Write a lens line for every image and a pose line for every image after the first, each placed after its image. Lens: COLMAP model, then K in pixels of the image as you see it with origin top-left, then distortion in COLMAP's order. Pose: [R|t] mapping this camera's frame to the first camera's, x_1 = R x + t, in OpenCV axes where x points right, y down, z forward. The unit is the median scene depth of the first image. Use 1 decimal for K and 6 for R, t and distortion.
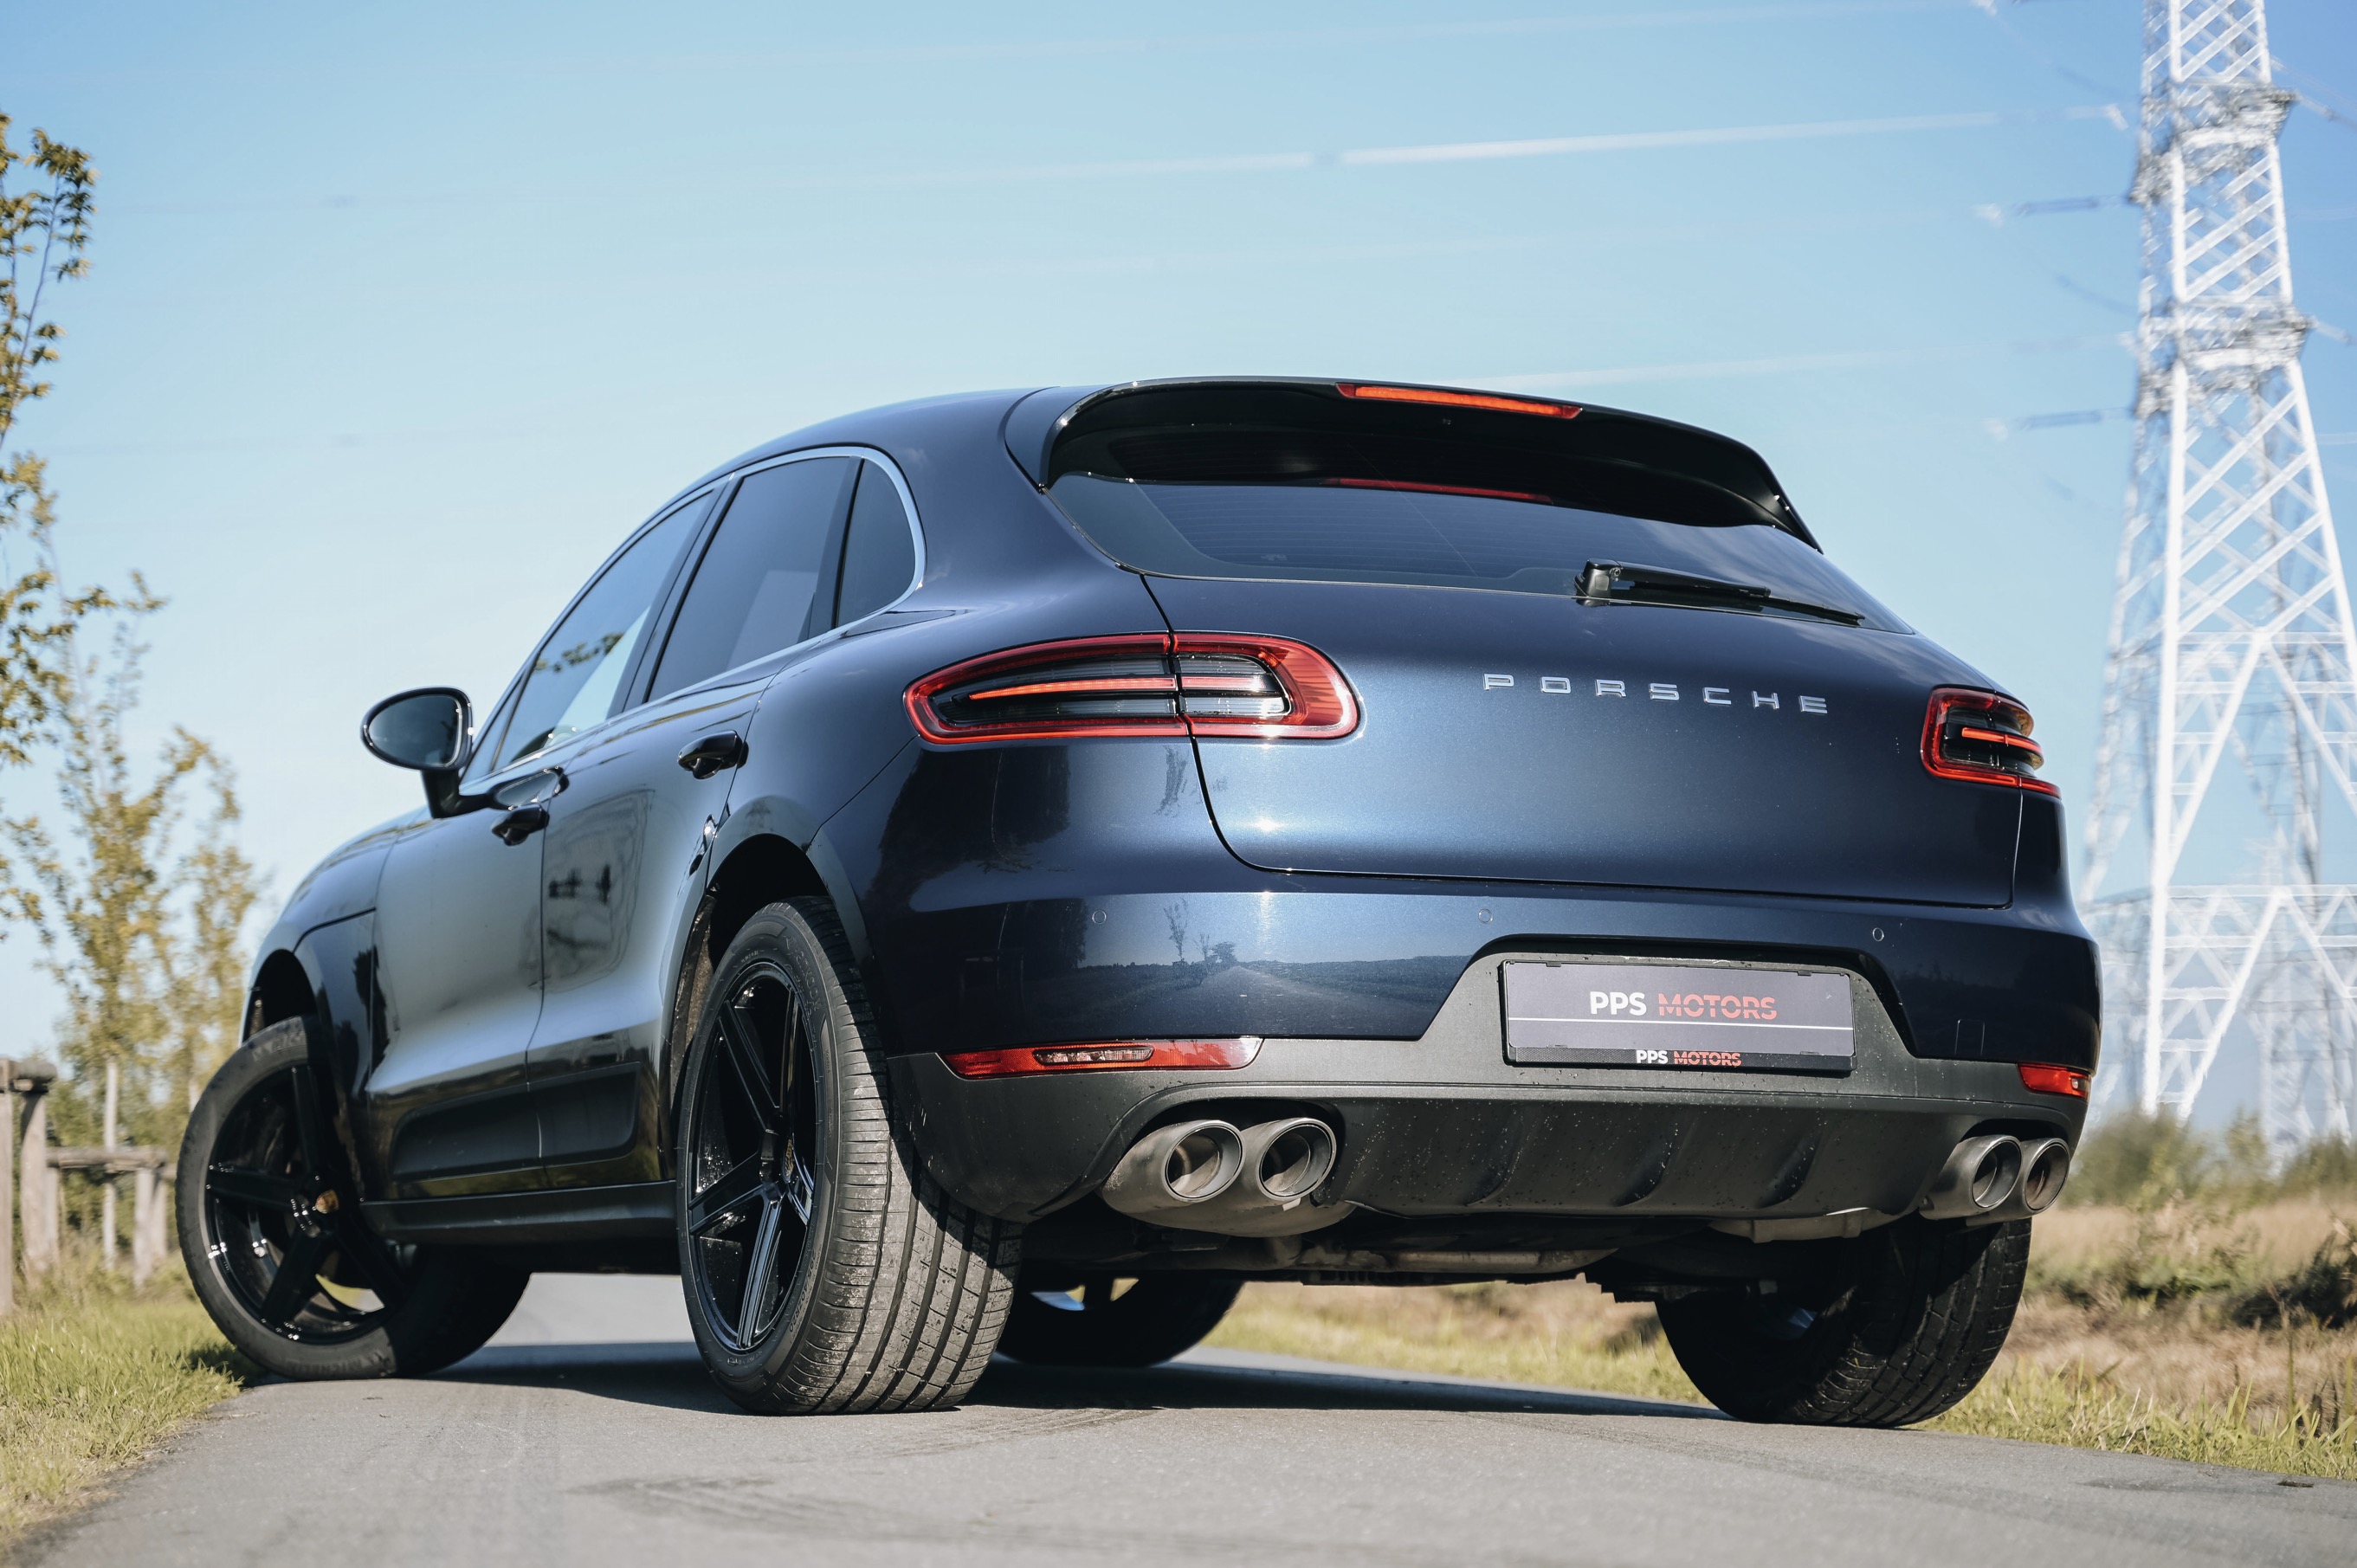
lens RADIAL K [[4543.8, 0, 1166.5], [0, 4543.8, 800.1], [0, 0, 1]] dist [-0.040765, 0.000000]
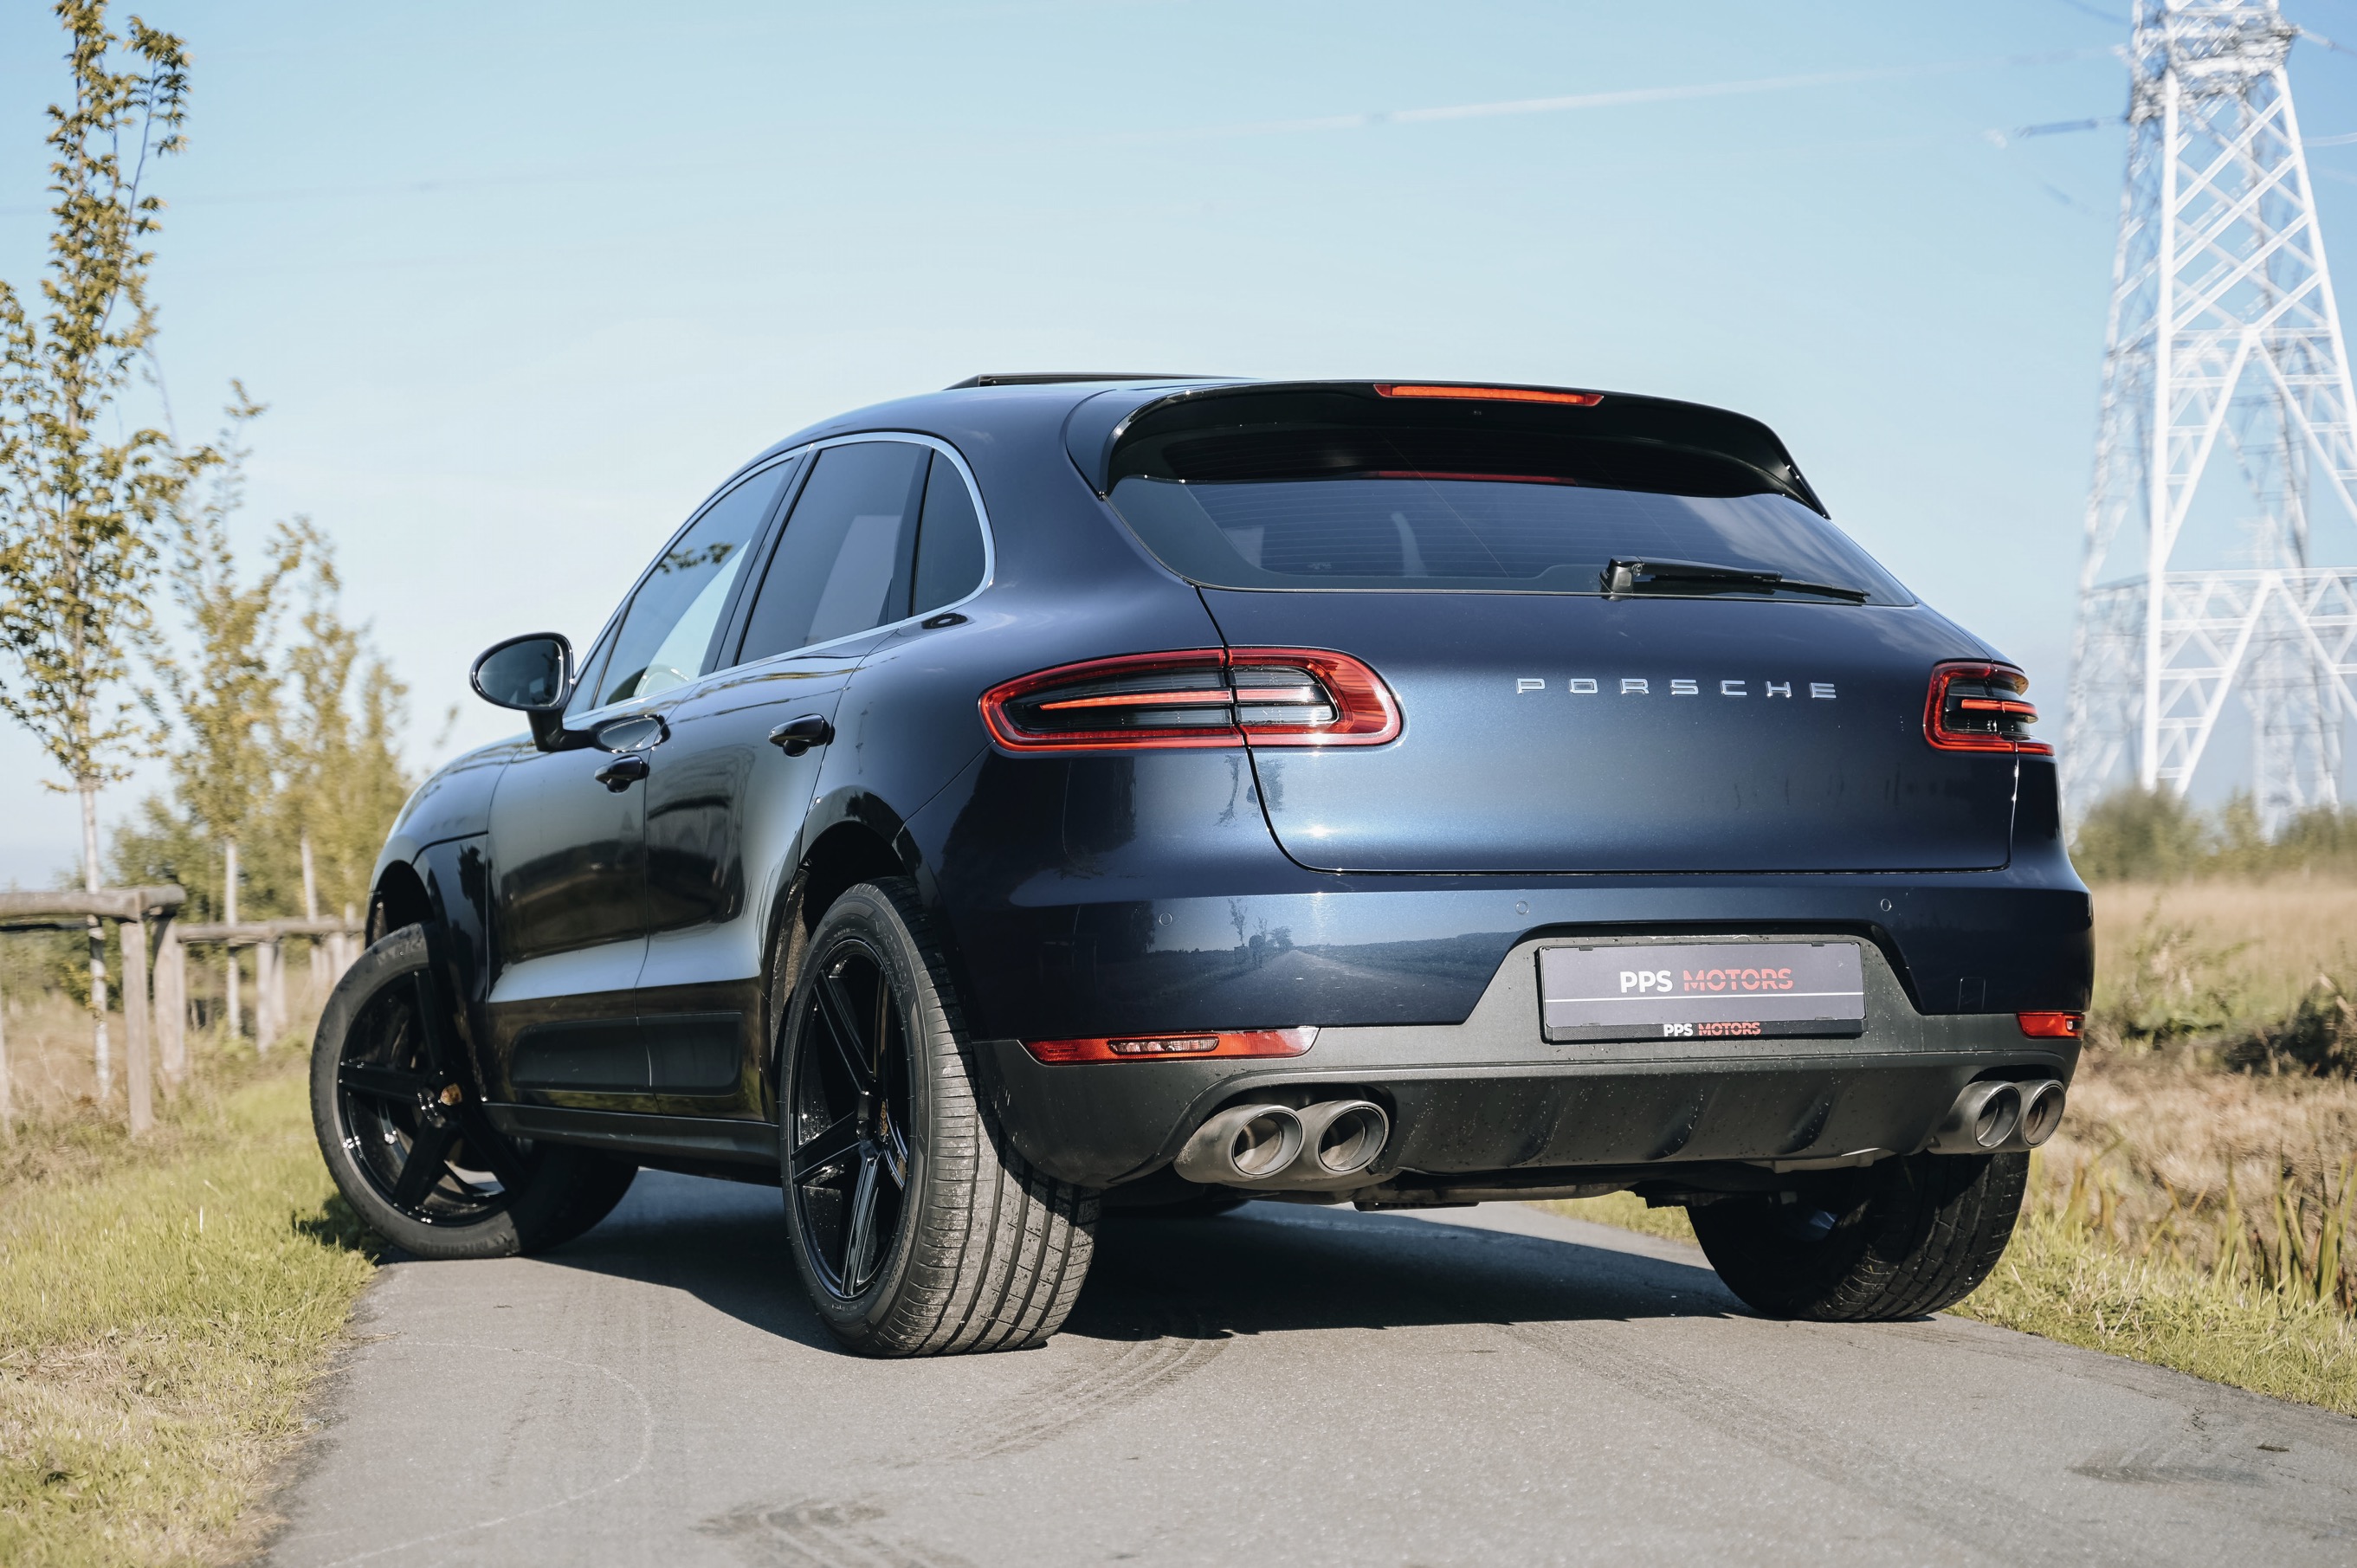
lens RADIAL K [[4303.1, 0, 1191.2], [0, 4303.1, 786.0], [0, 0, 1]] dist [-0.030100, 0.000000]
pose [[0.999735, -0.022163, -0.006268, -0.000625], [0.022531, 0.997541, 0.066358, -0.028541], [0.004782, -0.066482, 0.997776, -0.008294]]
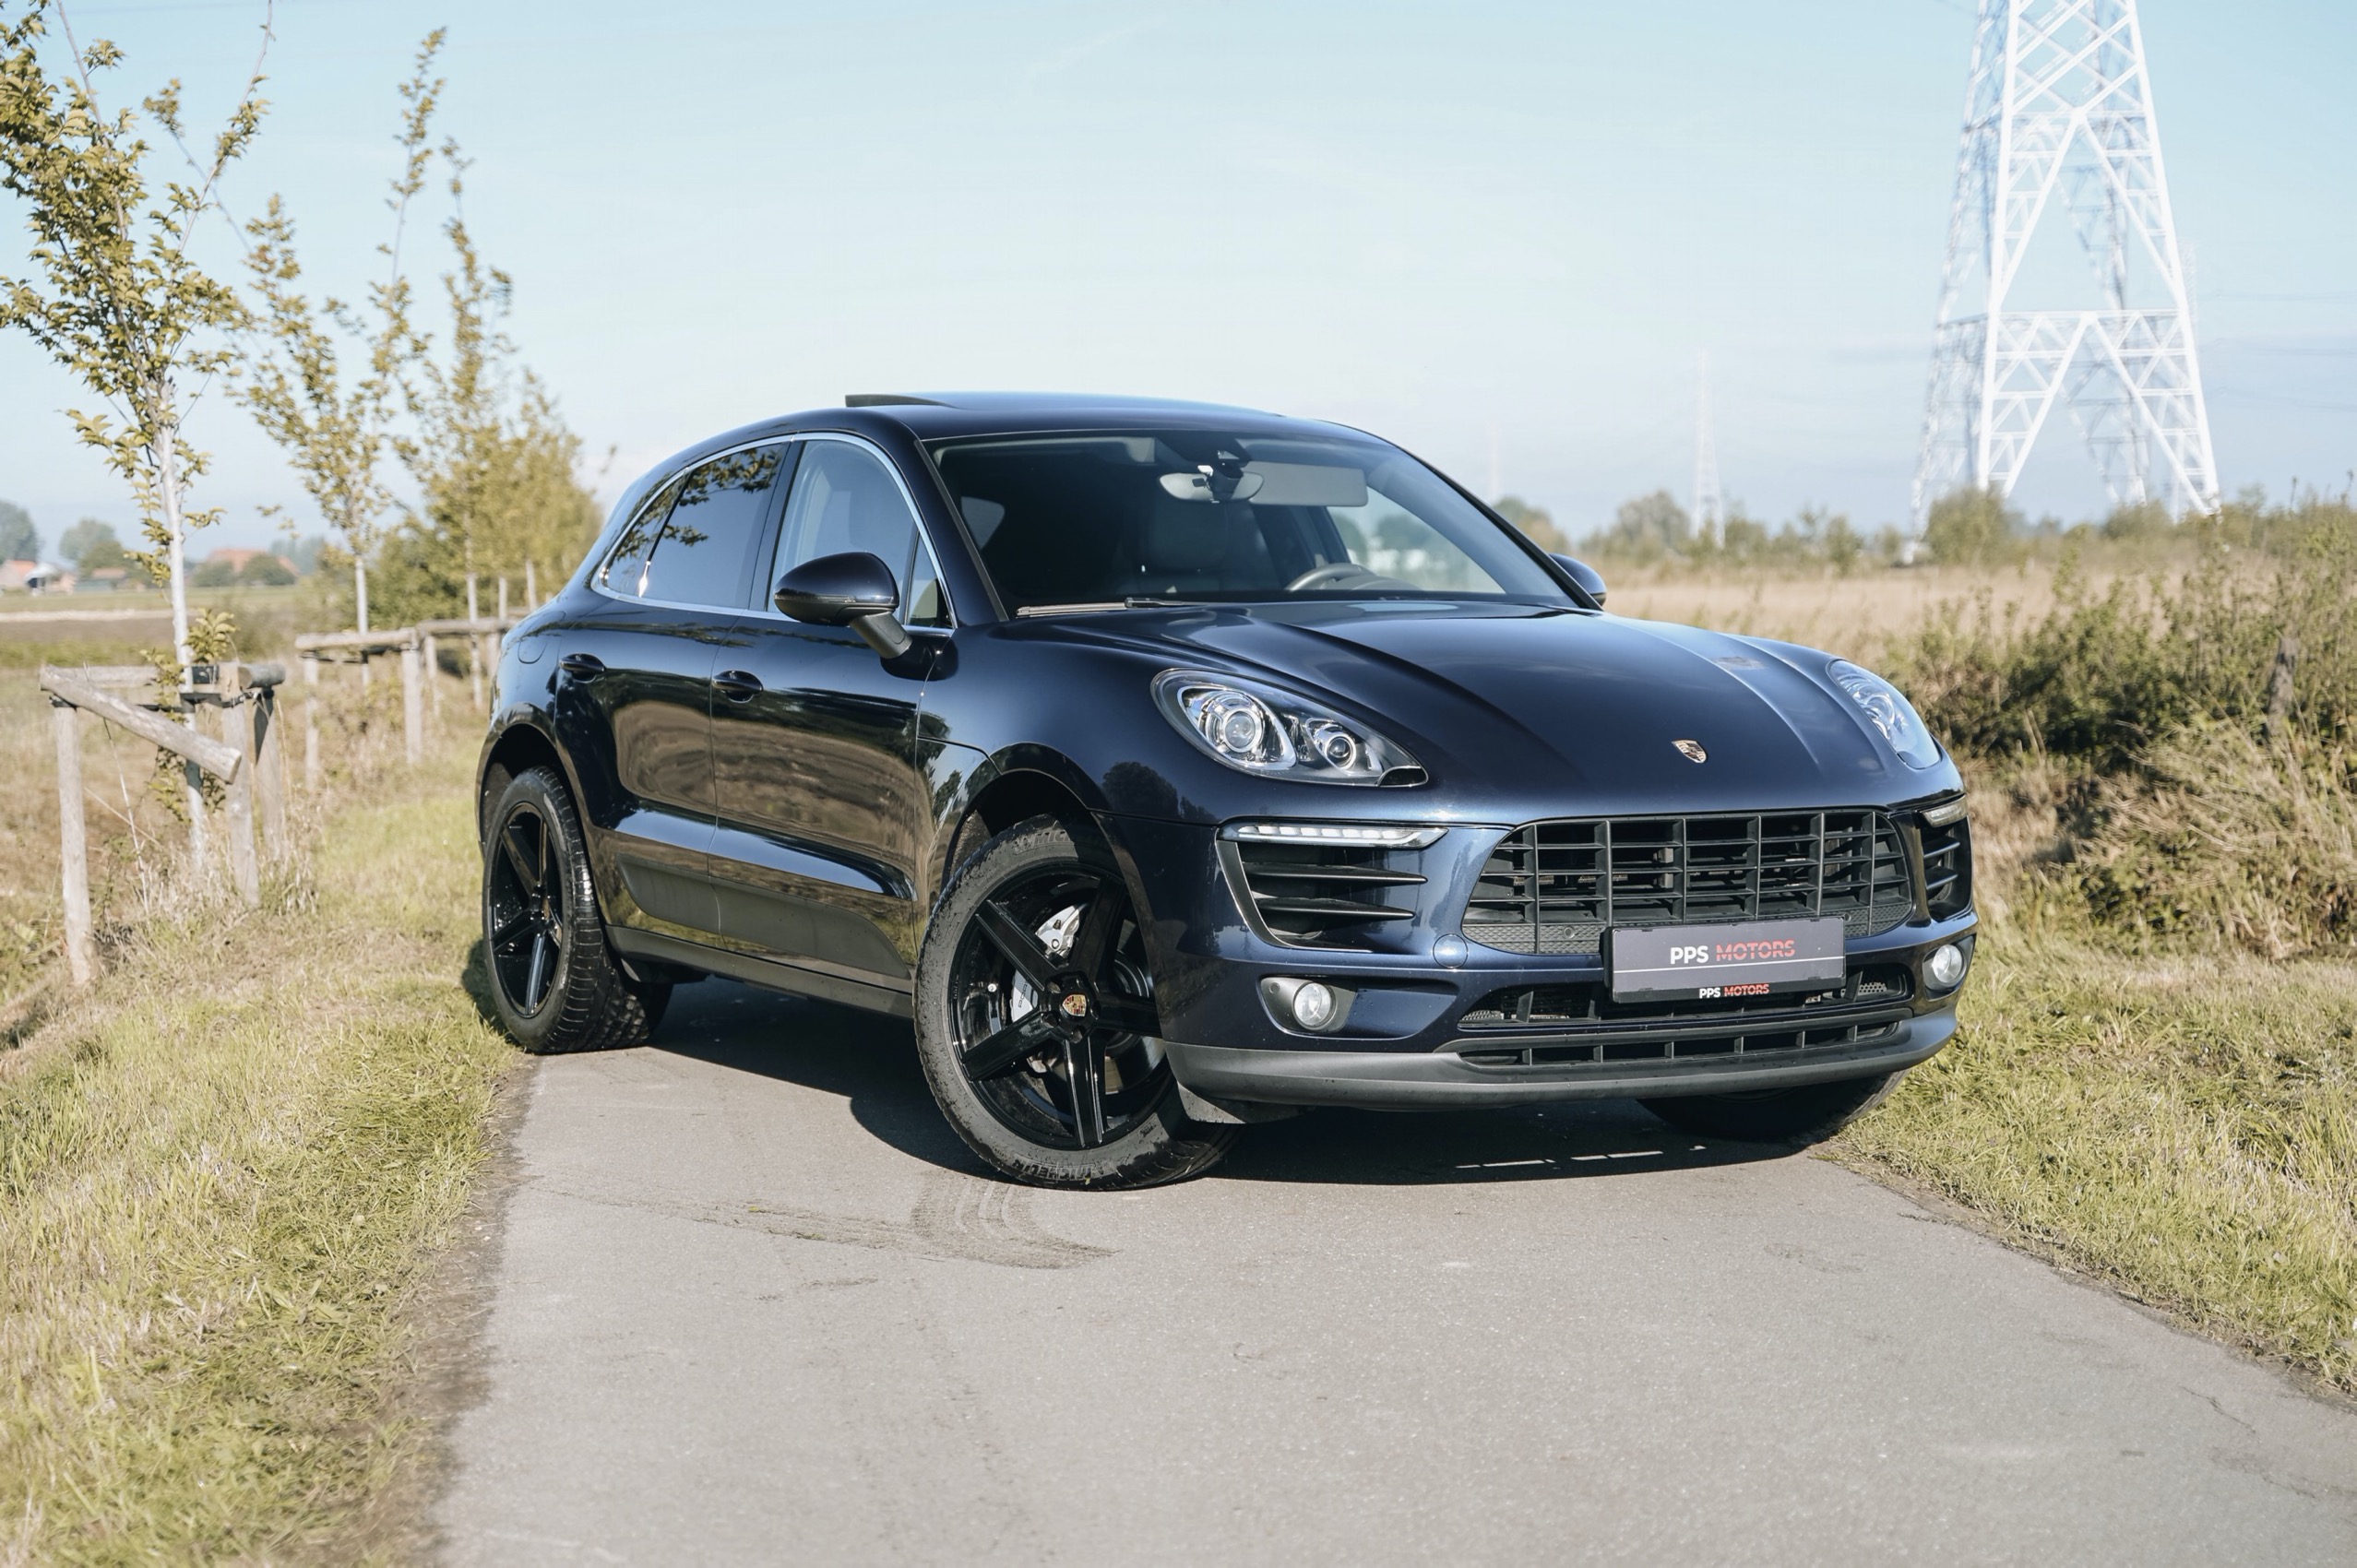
lens RADIAL K [[3919.4, 0, 1173.1], [0, 3919.4, 765.8], [0, 0, 1]] dist [0.001731, 0.000000]
pose [[0.999415, -0.008303, -0.033177, 0.221950], [0.013066, 0.989195, 0.146024, -0.195073], [0.031606, -0.146372, 0.988725, -1.309147]]
